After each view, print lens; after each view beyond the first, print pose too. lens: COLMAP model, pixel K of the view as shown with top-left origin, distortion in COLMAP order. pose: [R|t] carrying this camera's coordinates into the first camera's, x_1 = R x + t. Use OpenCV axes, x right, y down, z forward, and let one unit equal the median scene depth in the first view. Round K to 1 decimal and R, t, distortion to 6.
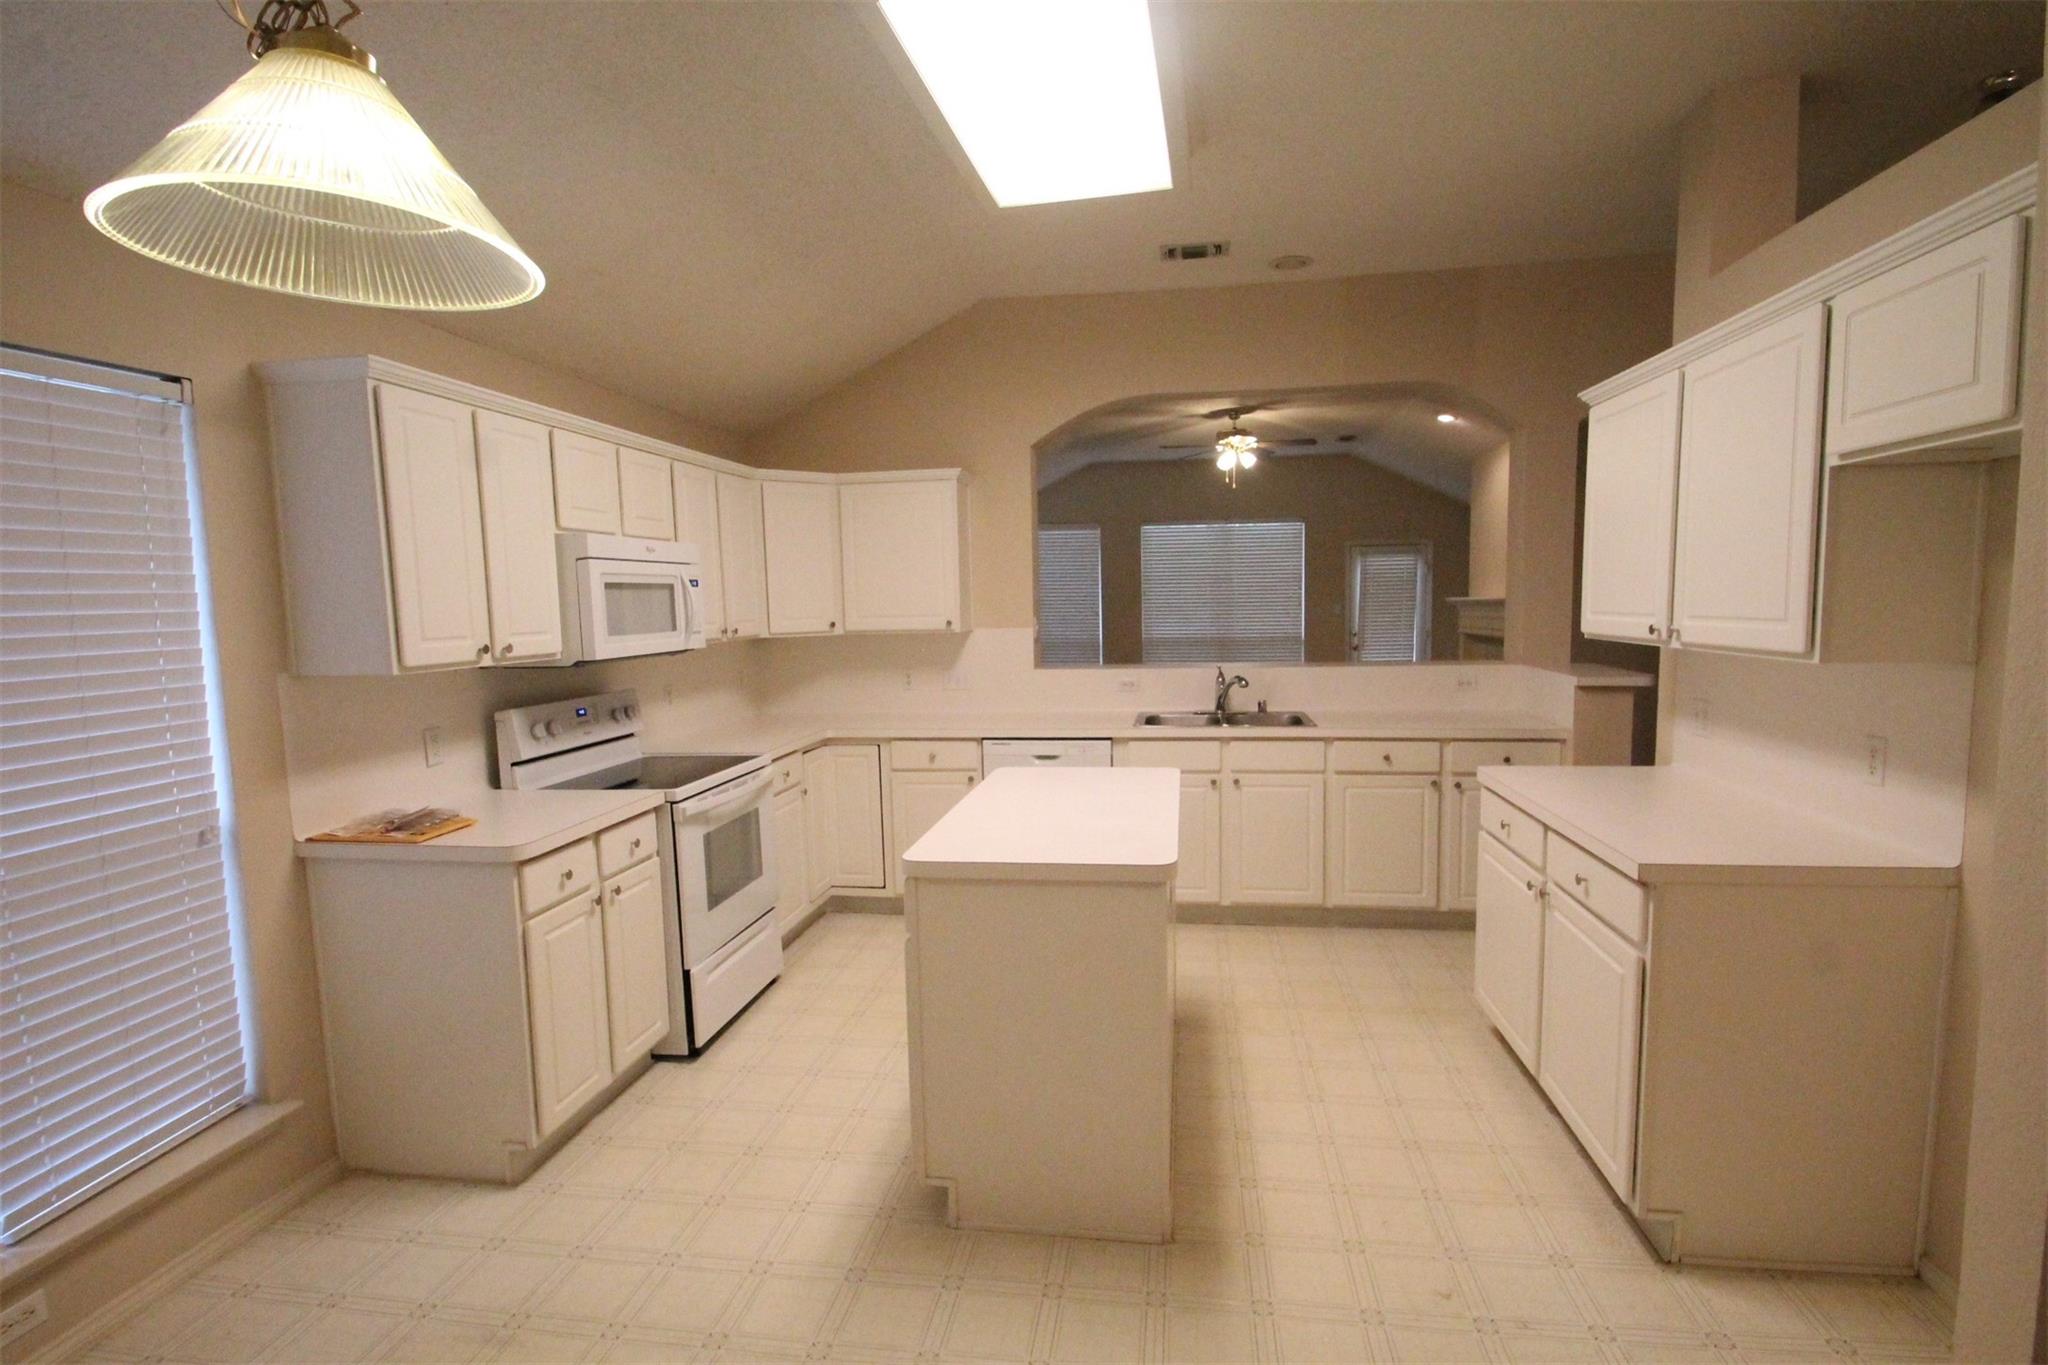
lens RADIAL K [[986.5, 0, 1037.2], [0, 986.5, 696.6], [0, 0, 1]] dist [-0.013327, -0.001378]
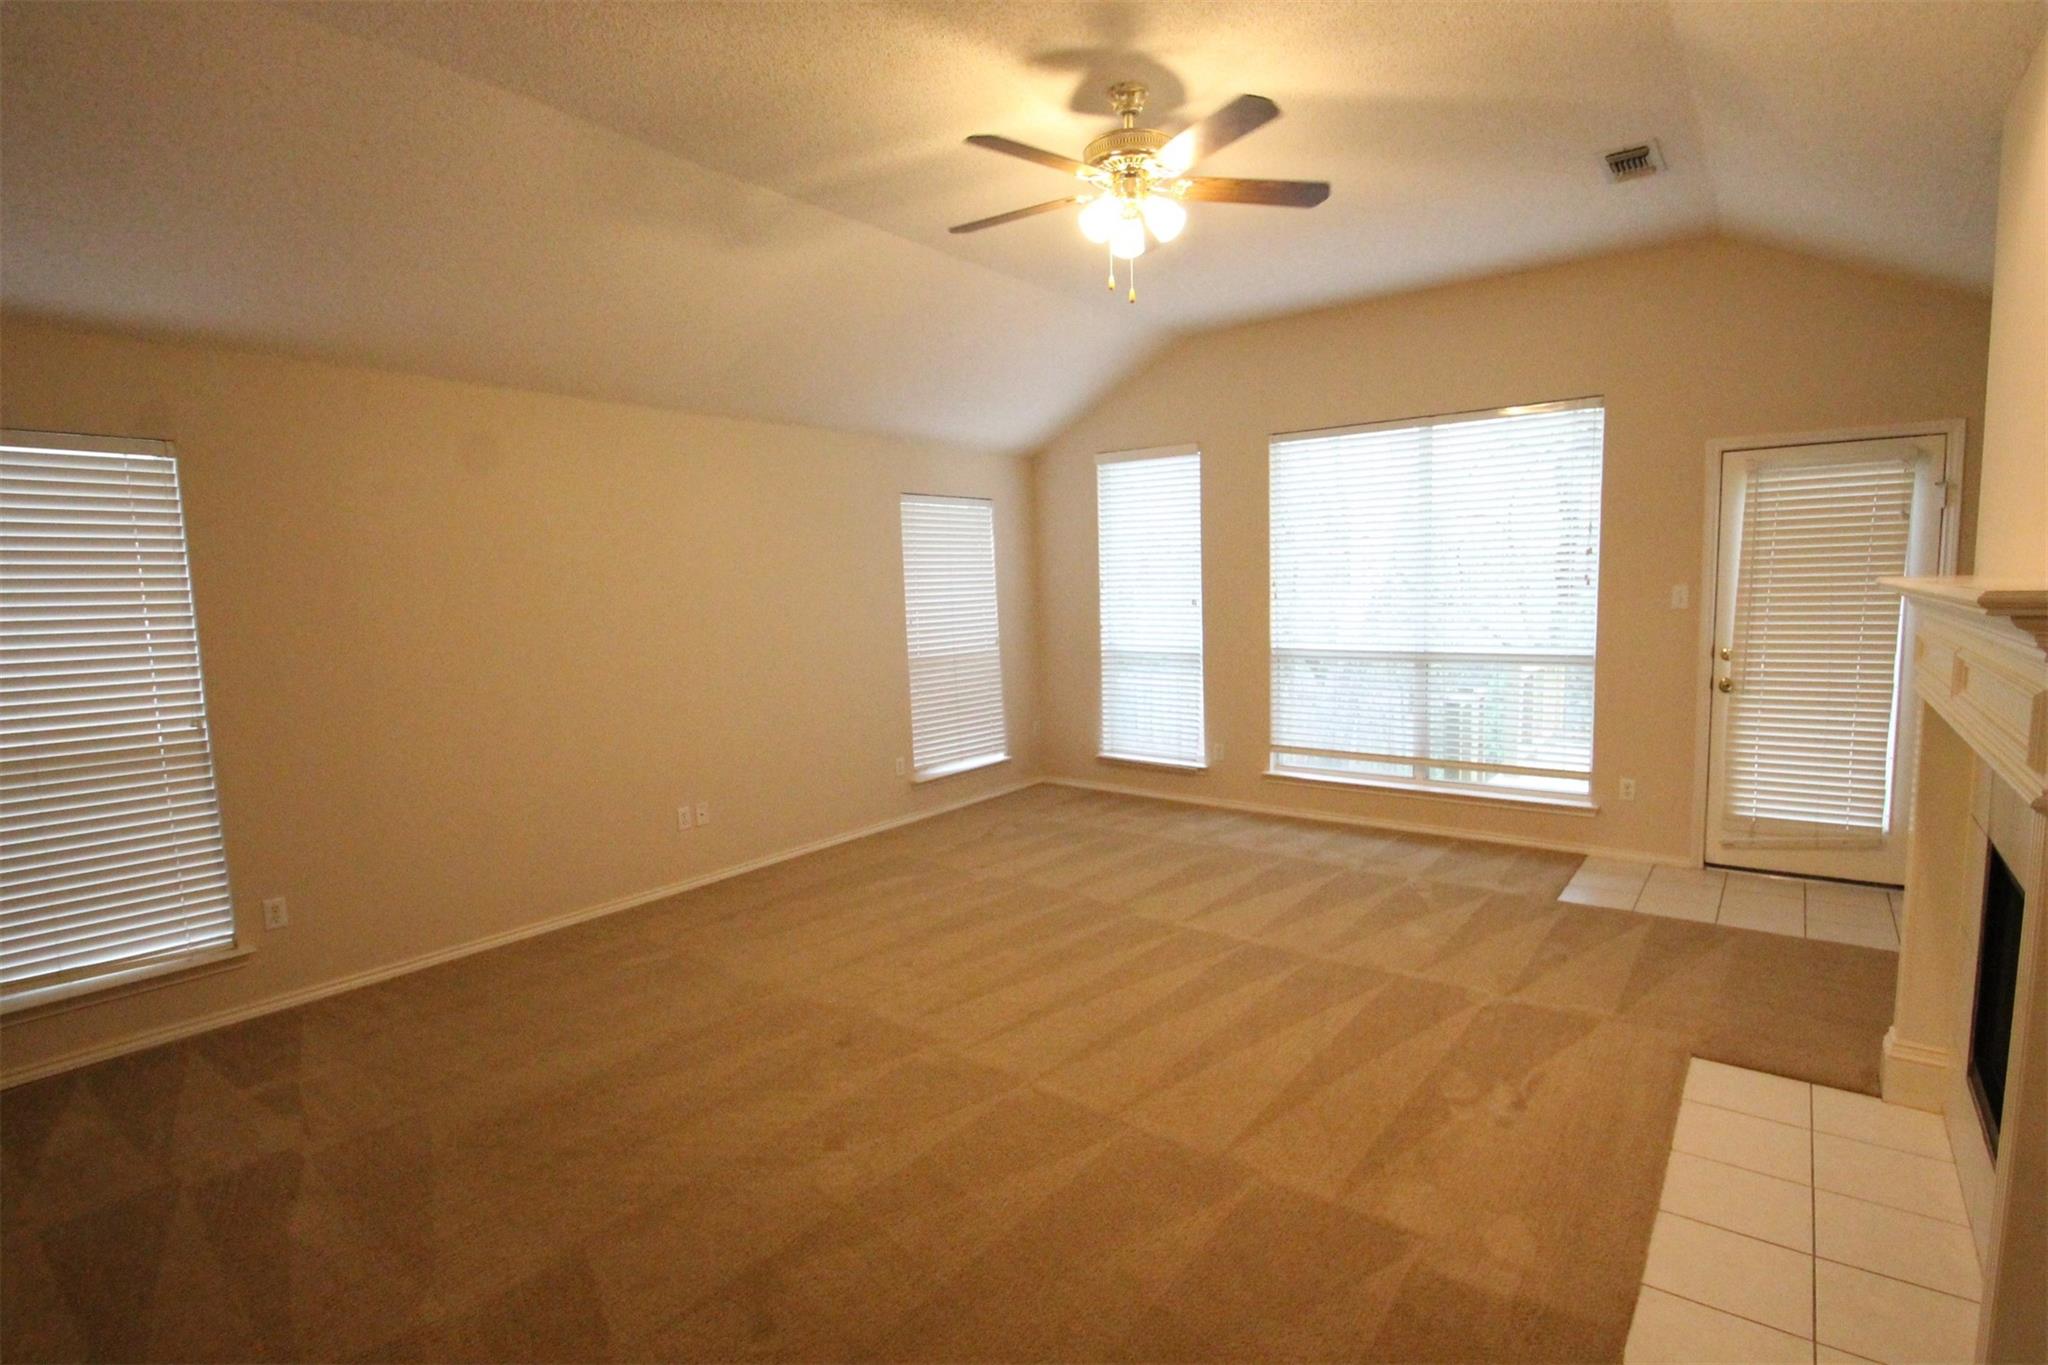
lens RADIAL K [[986.5, 0, 1017.6], [0, 986.5, 698.5], [0, 0, 1]] dist [-0.013327, -0.001378]
pose [[0.857543, 0.054153, -0.511554, 0.284019], [-0.043096, 0.998511, 0.033458, -0.046574], [0.512604, -0.006646, 0.858599, 0.480780]]
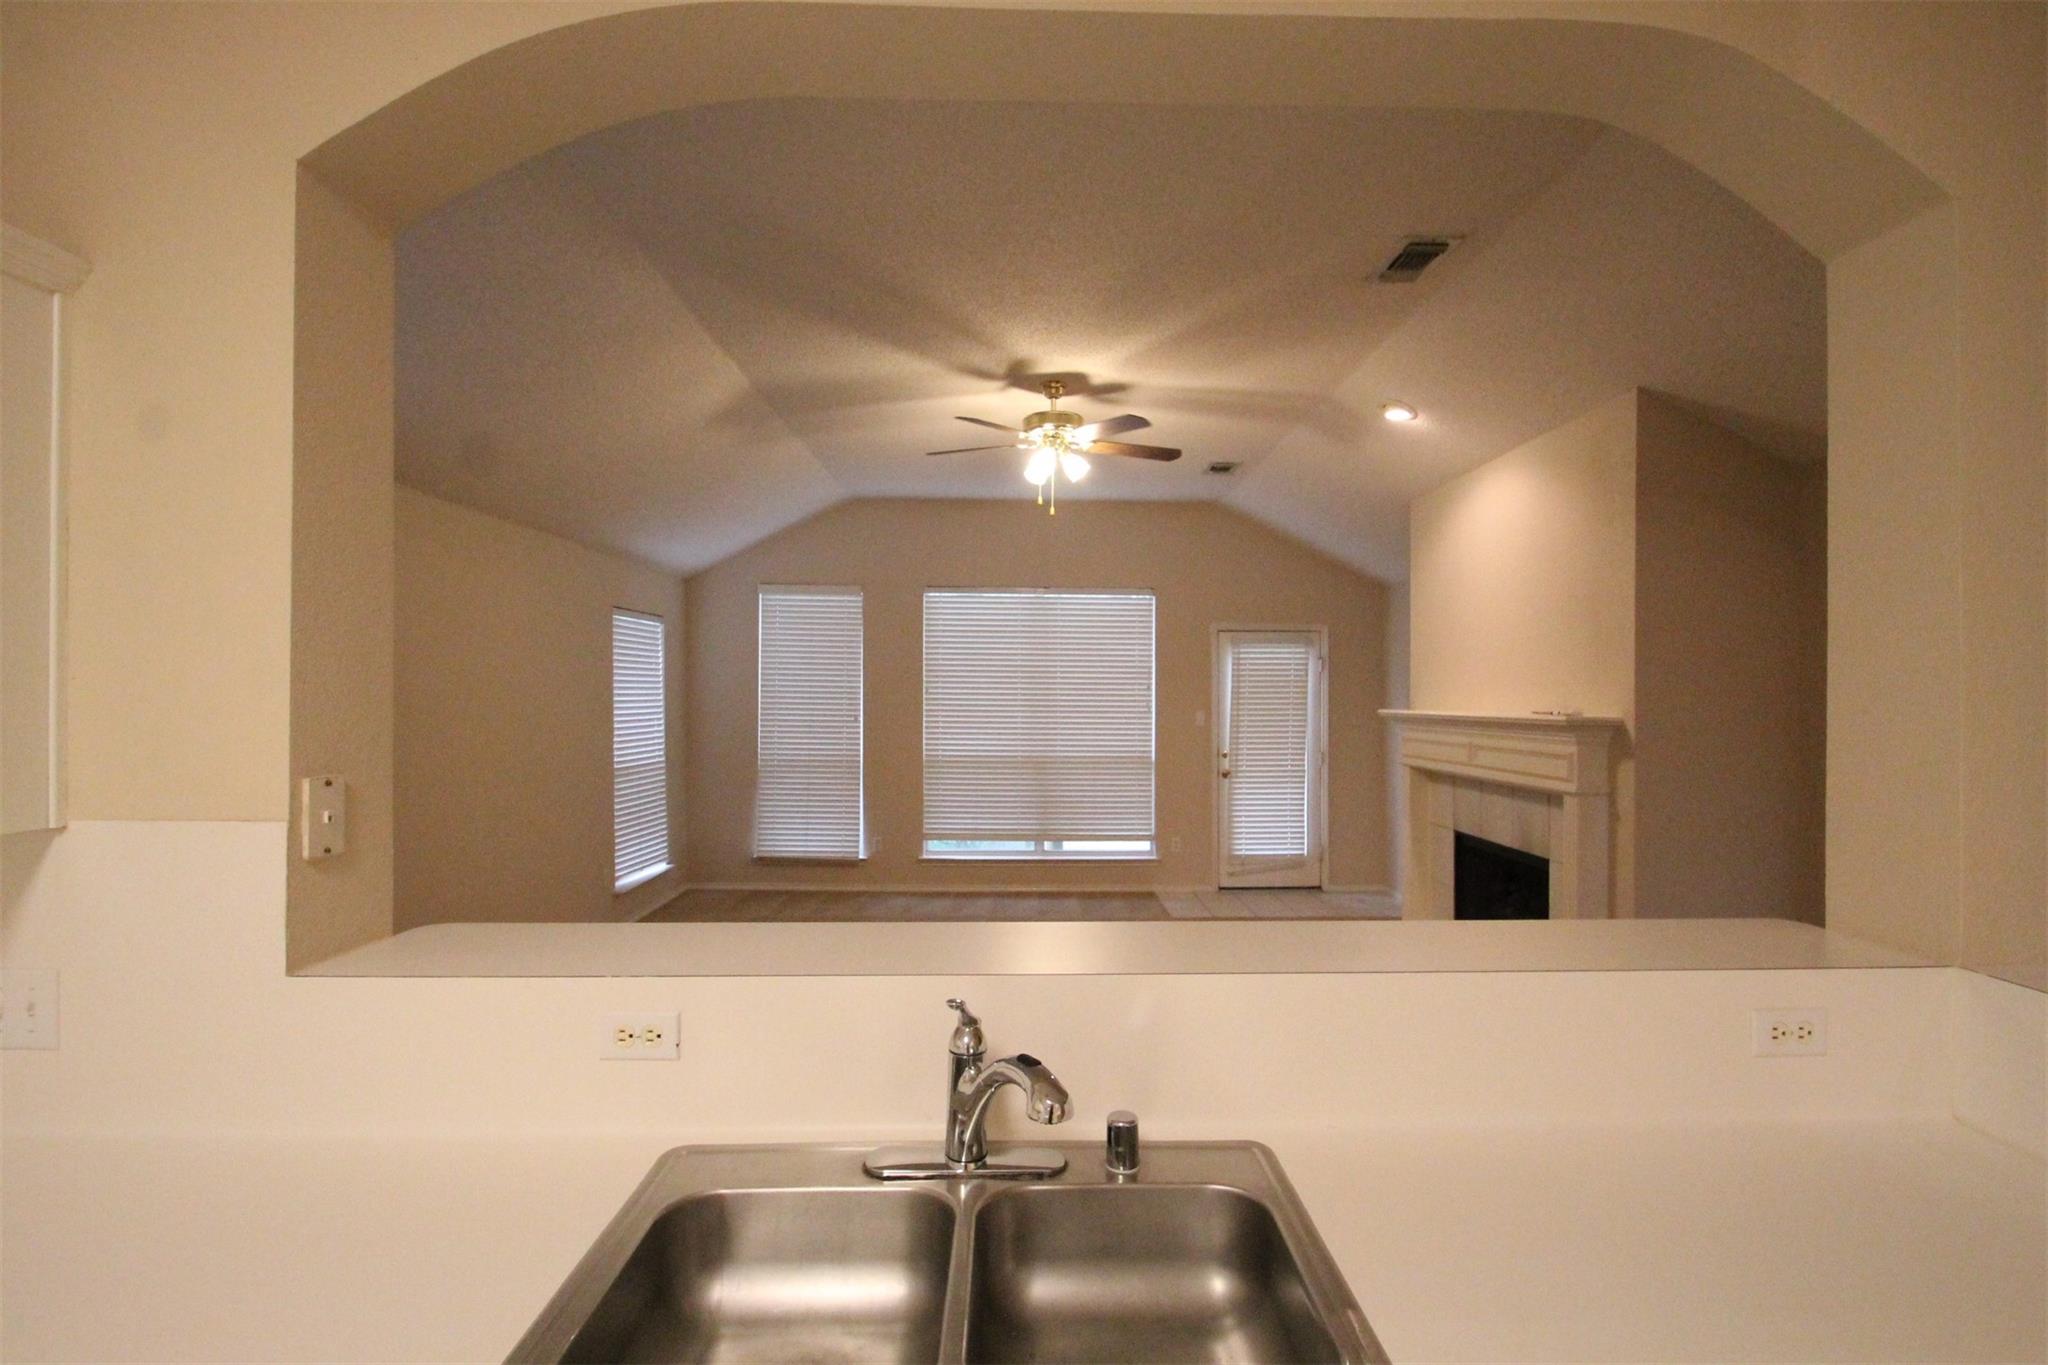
lens RADIAL K [[986.5, 0, 1024.8], [0, 986.5, 702.0], [0, 0, 1]] dist [-0.013327, -0.001378]
pose [[0.987511, 0.021101, 0.156132, 0.072860], [-0.007170, 0.995983, -0.089260, -0.038377], [-0.157388, 0.087026, 0.983695, 0.336241]]
